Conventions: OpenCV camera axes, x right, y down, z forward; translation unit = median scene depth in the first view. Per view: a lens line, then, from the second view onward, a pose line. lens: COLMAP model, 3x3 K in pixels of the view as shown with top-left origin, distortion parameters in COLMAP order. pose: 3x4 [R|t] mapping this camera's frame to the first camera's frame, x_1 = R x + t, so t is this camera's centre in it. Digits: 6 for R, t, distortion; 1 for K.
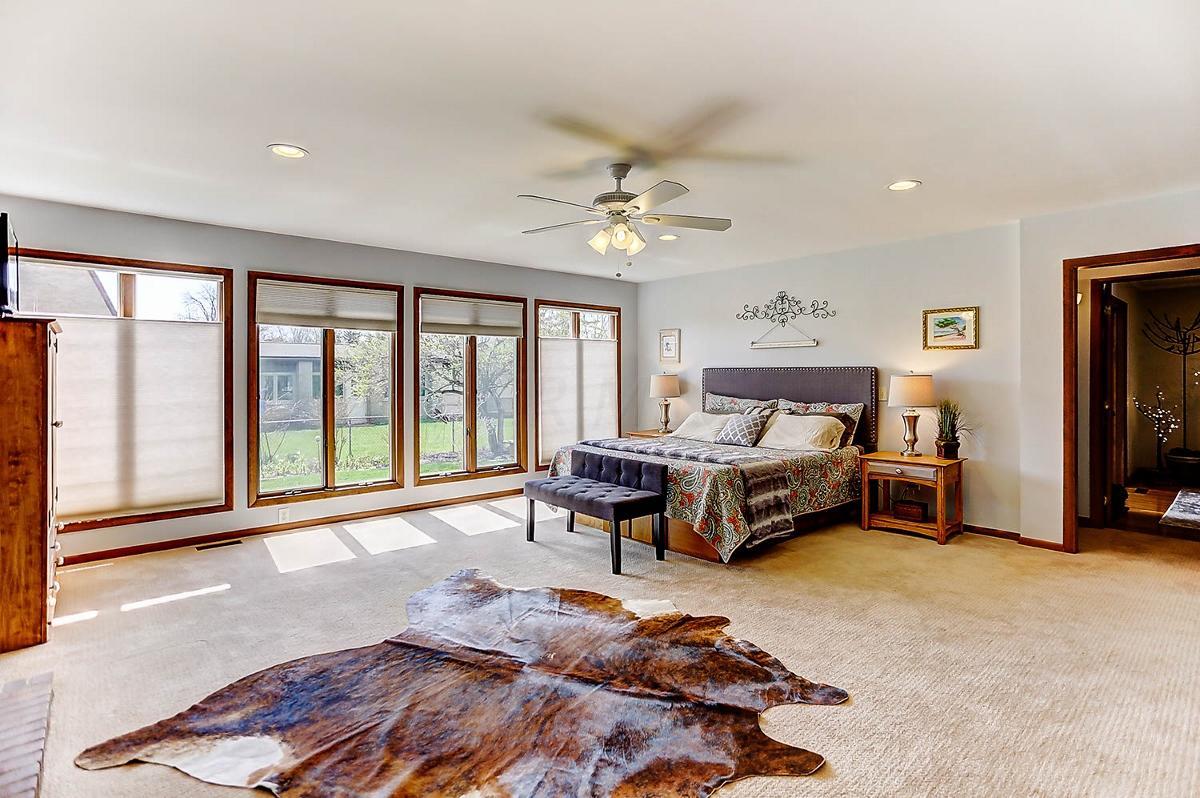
lens RADIAL K [[587.5, 0, 608.2], [0, 587.5, 380.5], [0, 0, 1]] dist [-0.050427, 0.033770]
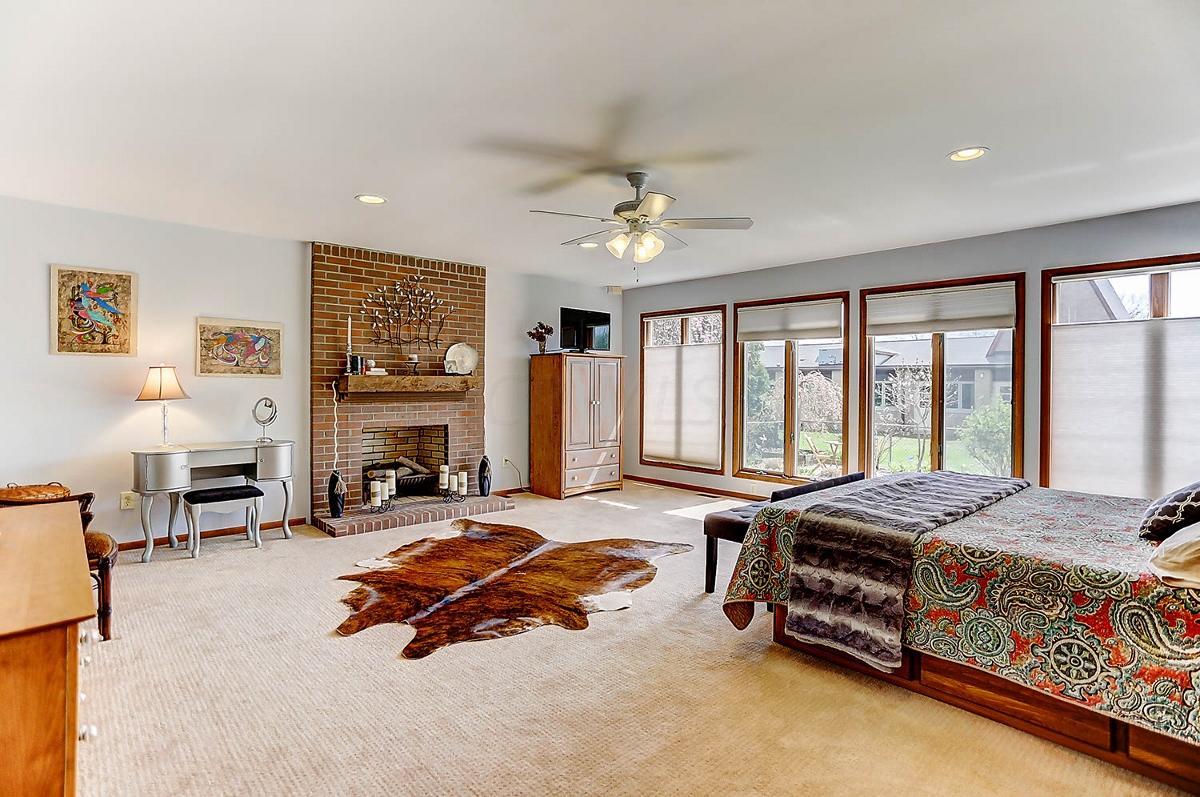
lens RADIAL K [[607.6, 0, 619.4], [0, 607.6, 367.7], [0, 0, 1]] dist [-0.040676, 0.027680]
pose [[0.040716, -0.019867, -0.998973, 0.690931], [-0.012058, 0.999720, -0.020373, -0.003487], [0.999098, 0.012875, 0.040465, 0.576516]]
